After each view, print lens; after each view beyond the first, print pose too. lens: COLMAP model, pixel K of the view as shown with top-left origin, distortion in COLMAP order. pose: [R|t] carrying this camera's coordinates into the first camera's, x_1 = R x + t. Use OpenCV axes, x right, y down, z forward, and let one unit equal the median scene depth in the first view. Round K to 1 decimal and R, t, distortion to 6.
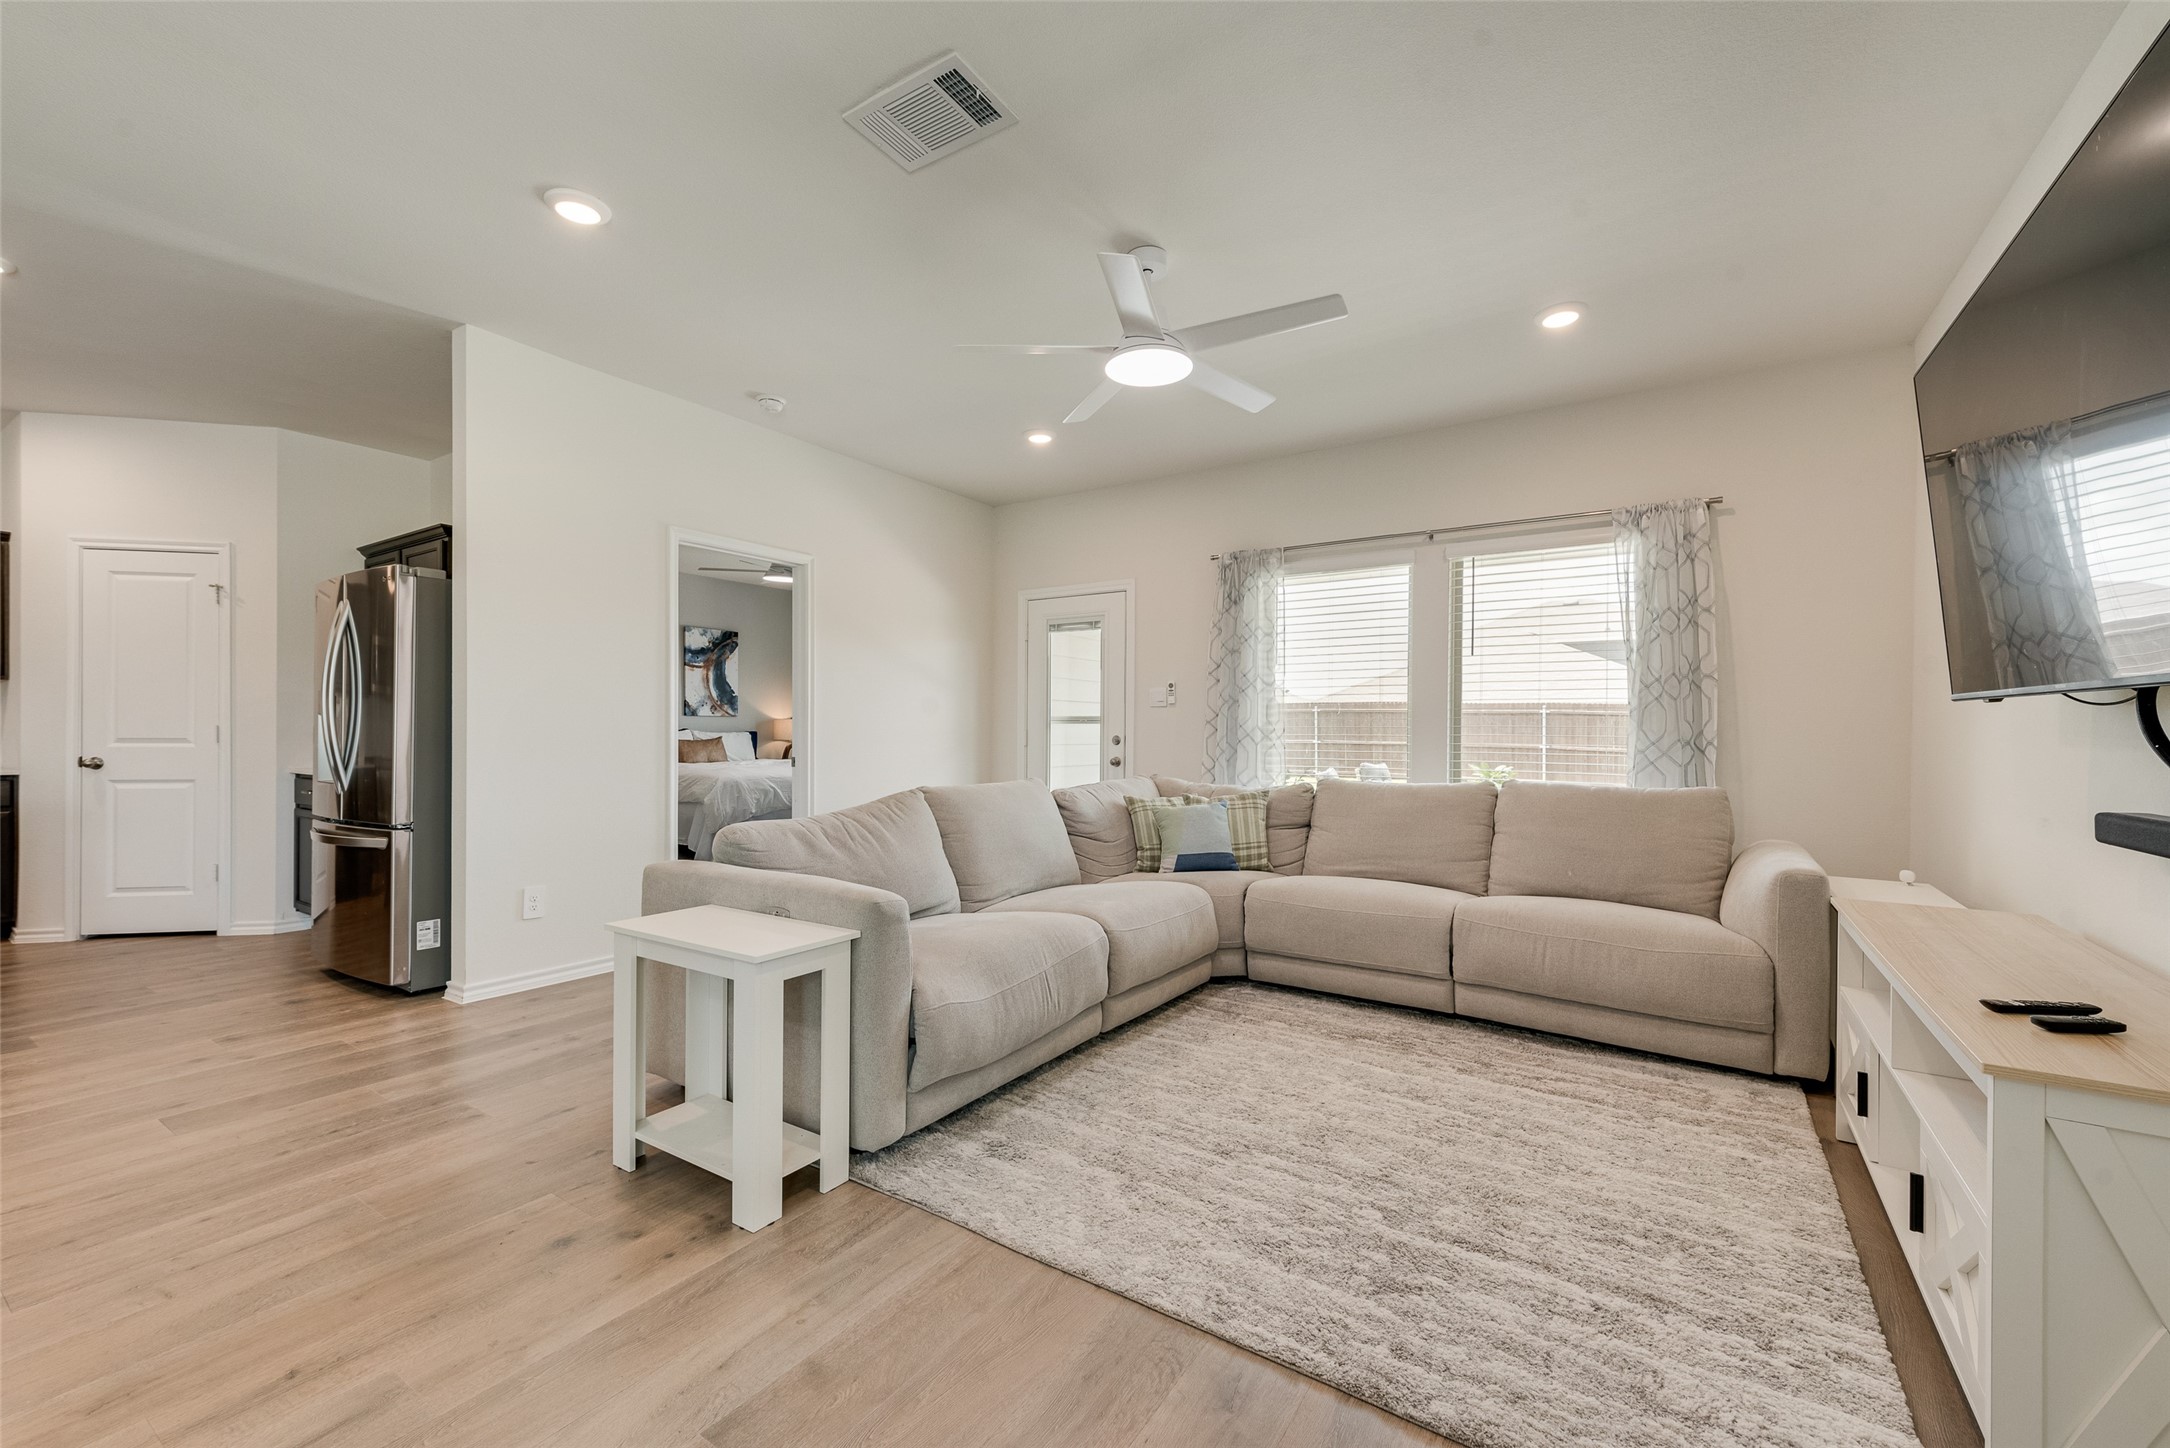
lens RADIAL K [[870.6, 0, 1087.6], [0, 870.6, 734.8], [0, 0, 1]] dist [0.010390, -0.000375]
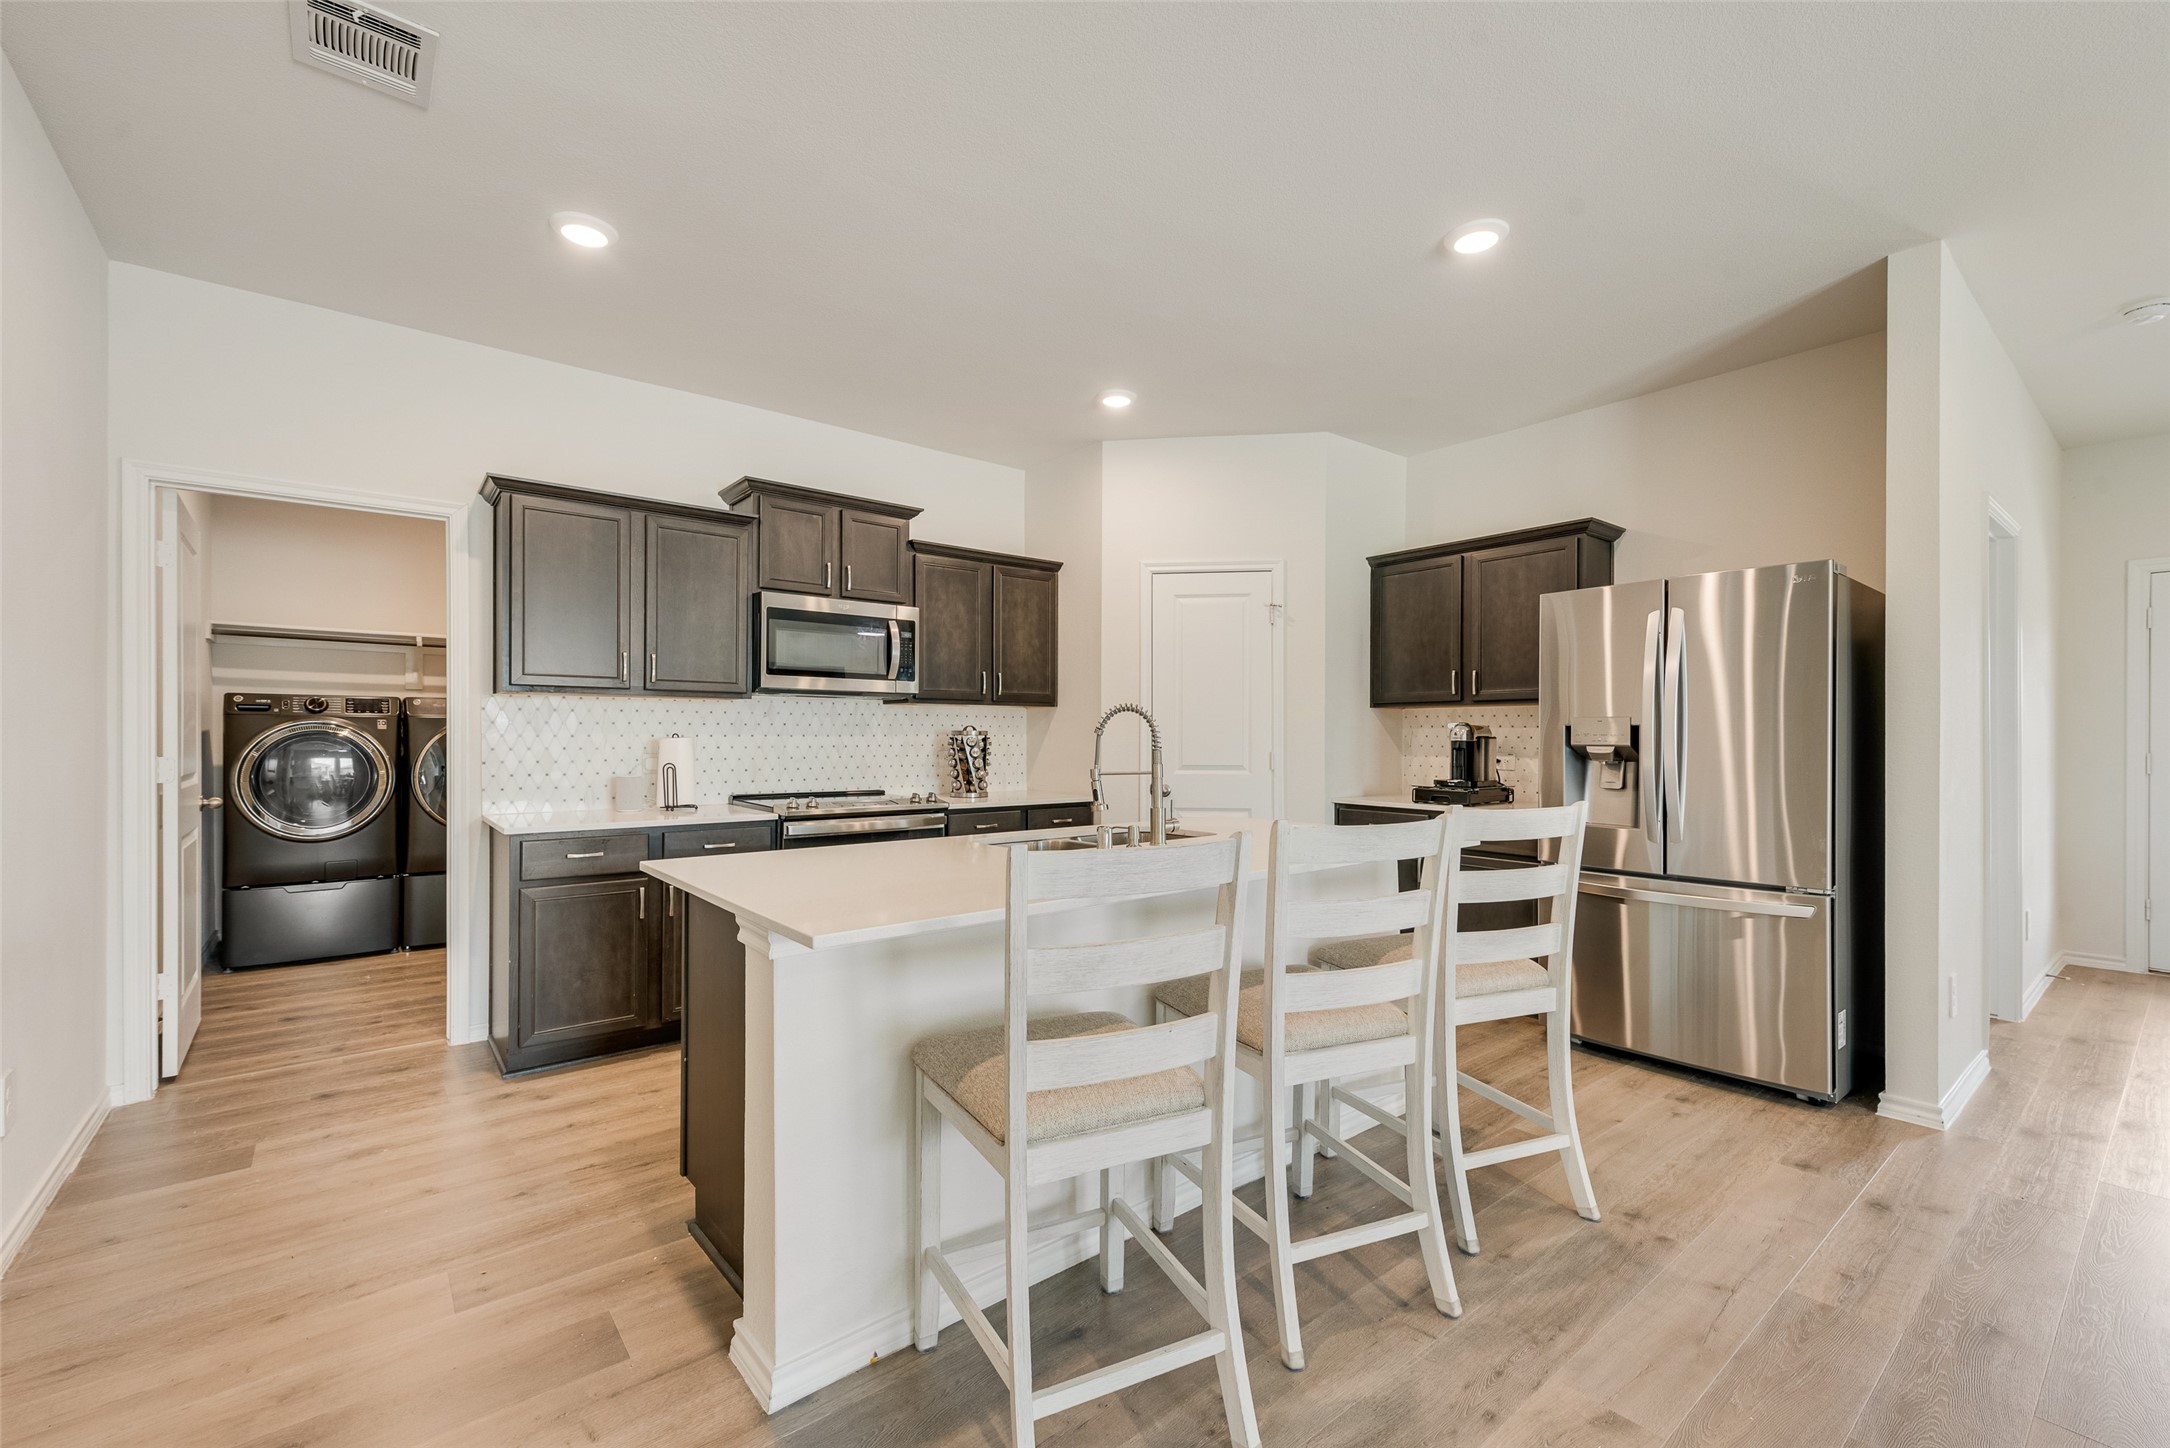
lens RADIAL K [[899.3, 0, 1079.7], [0, 899.3, 733.8], [0, 0, 1]] dist [0.014793, 0.000007]
pose [[0.954177, -0.004347, -0.299211, -1.044784], [0.003903, 0.999990, -0.002084, -0.034163], [0.299217, 0.000820, 0.954185, 0.015666]]
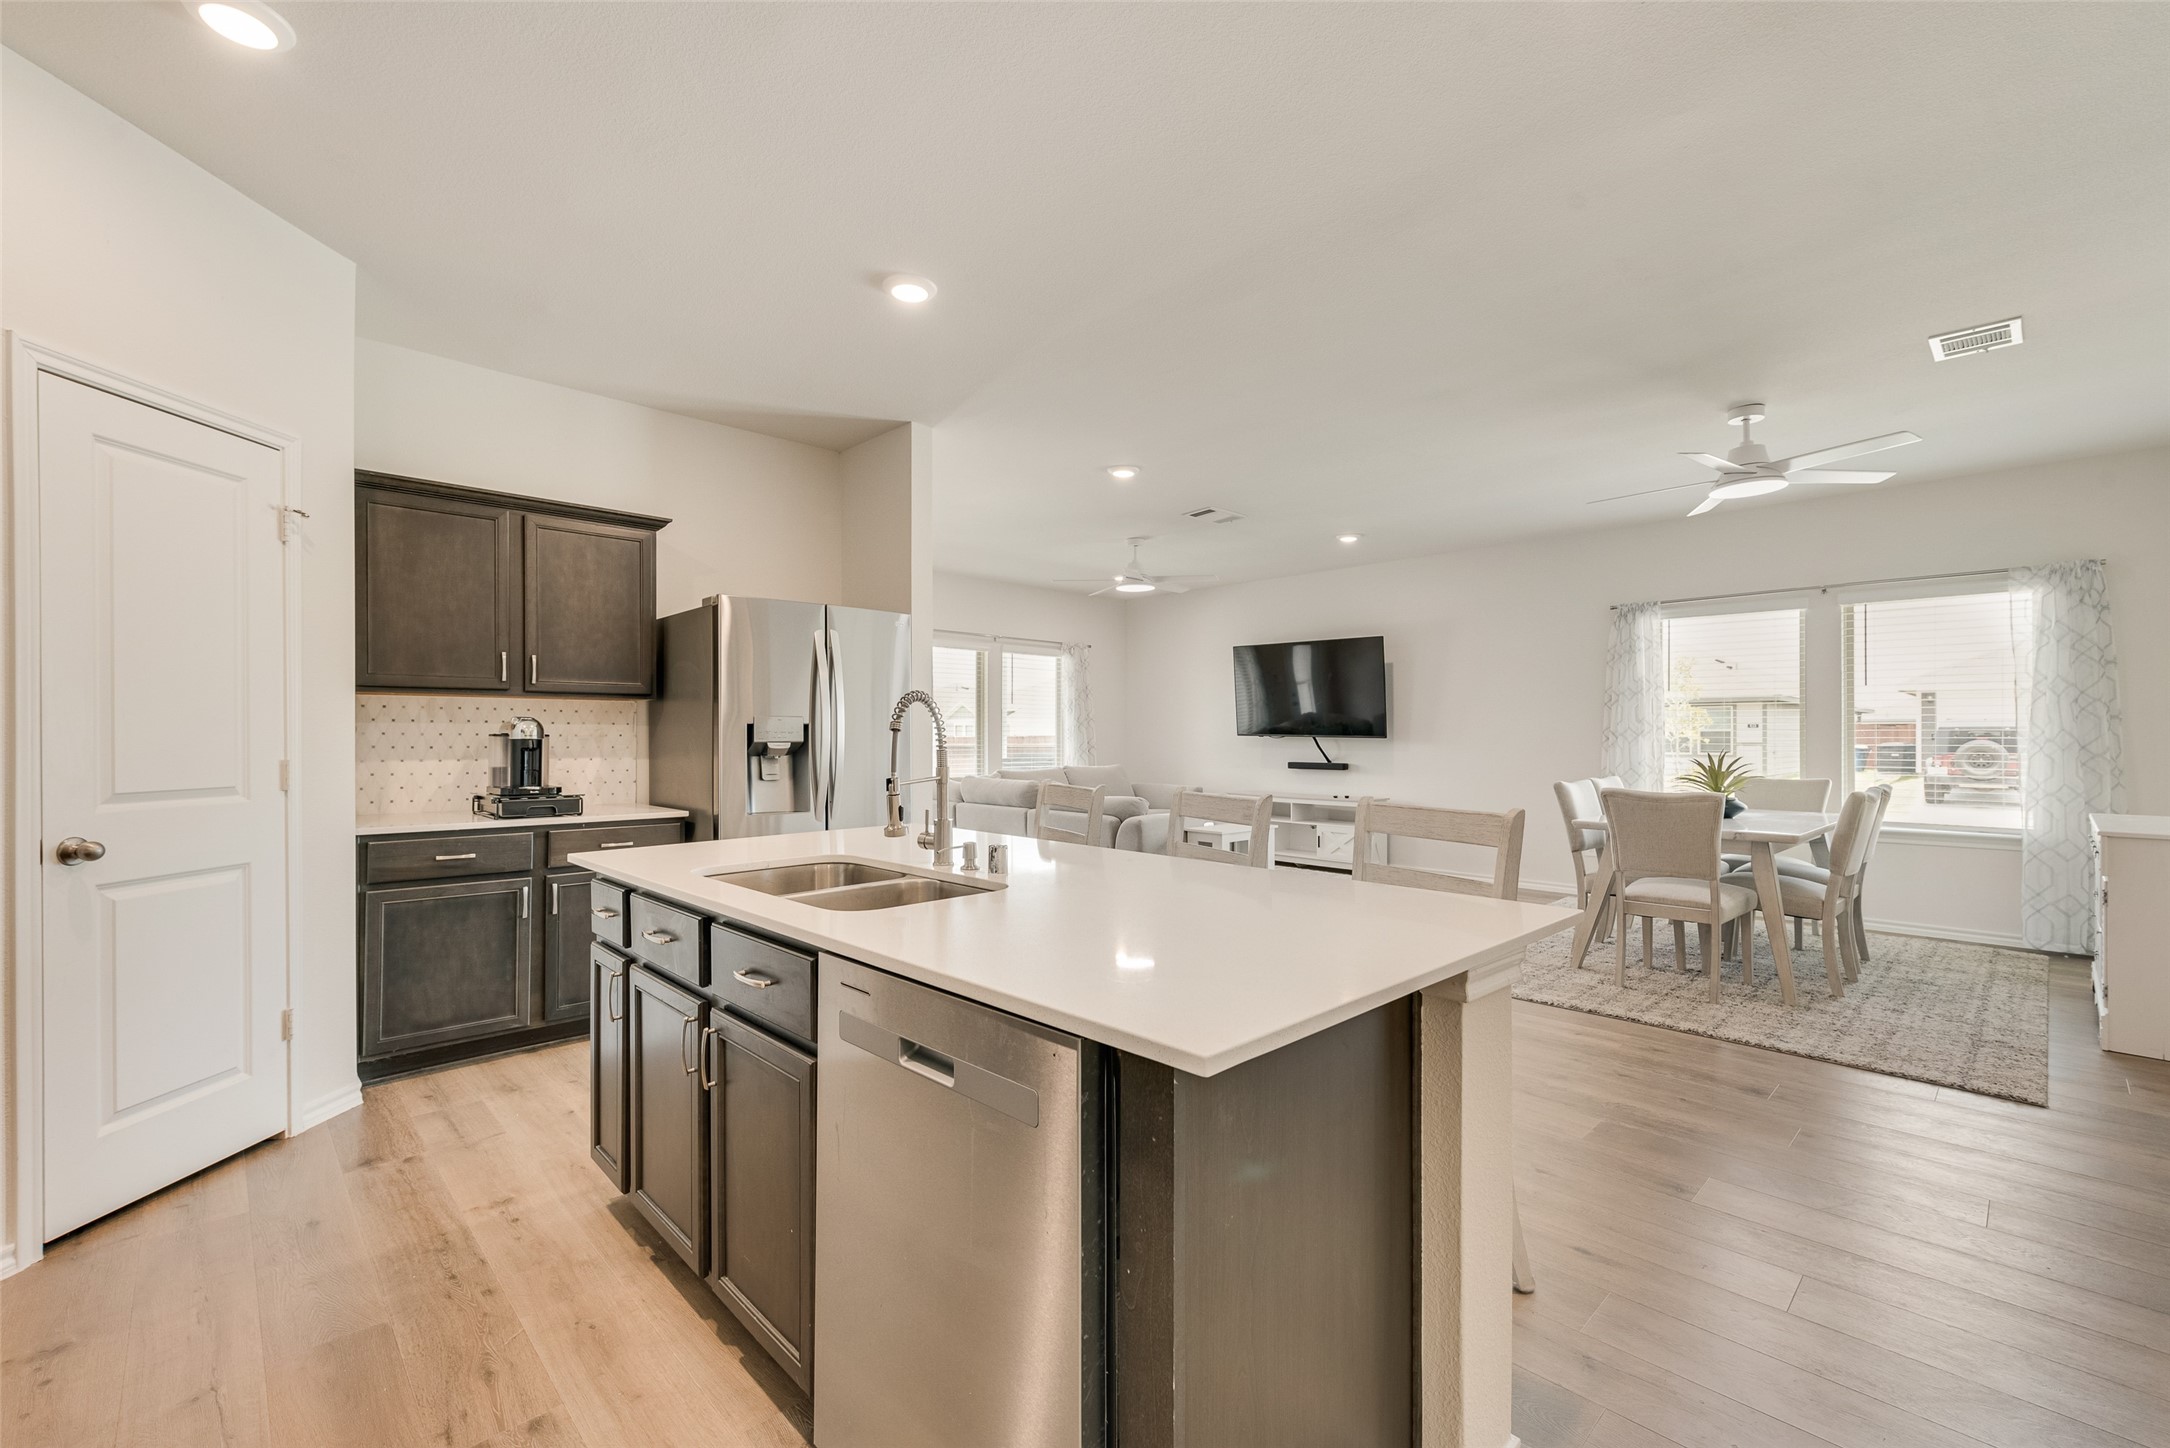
lens RADIAL K [[916.5, 0, 1082.7], [0, 916.5, 728.1], [0, 0, 1]] dist [0.019133, -0.004639]
pose [[0.217697, 0.002456, 0.976013, -1.691064], [0.000220, 0.999997, -0.002566, -0.034820], [-0.976016, 0.000774, 0.217696, 0.444344]]
